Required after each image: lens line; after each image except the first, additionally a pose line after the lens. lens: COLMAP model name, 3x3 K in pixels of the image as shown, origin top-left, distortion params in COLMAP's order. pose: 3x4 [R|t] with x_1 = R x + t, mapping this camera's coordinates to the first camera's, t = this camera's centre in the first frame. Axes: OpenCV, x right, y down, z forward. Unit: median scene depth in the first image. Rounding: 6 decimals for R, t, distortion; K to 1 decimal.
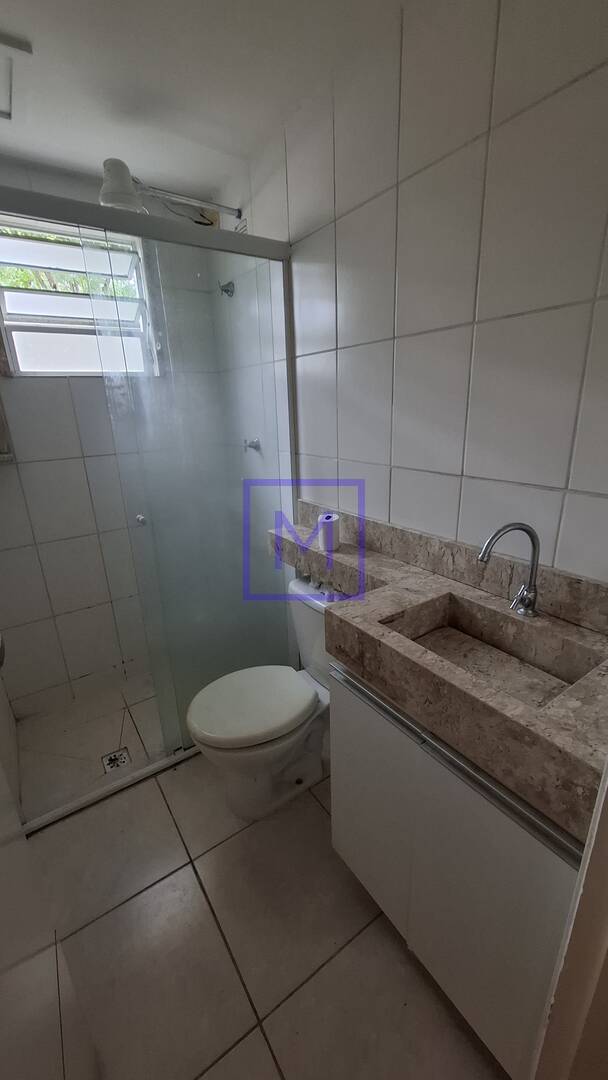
lens RADIAL K [[430.4, 0, 304.3], [0, 430.4, 545.5], [0, 0, 1]] dist [-0.004819, 0.002161]
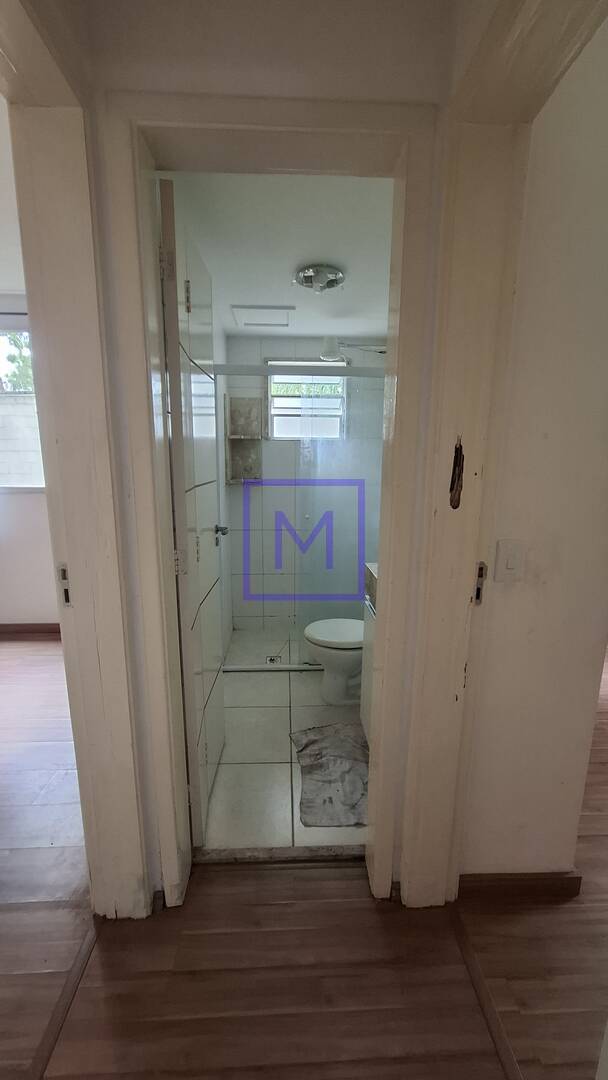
lens RADIAL K [[430.4, 0, 309.0], [0, 430.4, 545.2], [0, 0, 1]] dist [-0.004819, 0.002161]
pose [[0.858287, 0.142762, -0.492912, 0.533711], [-0.200080, 0.977605, -0.065248, 0.169157], [0.472558, 0.154623, 0.867629, -0.555726]]
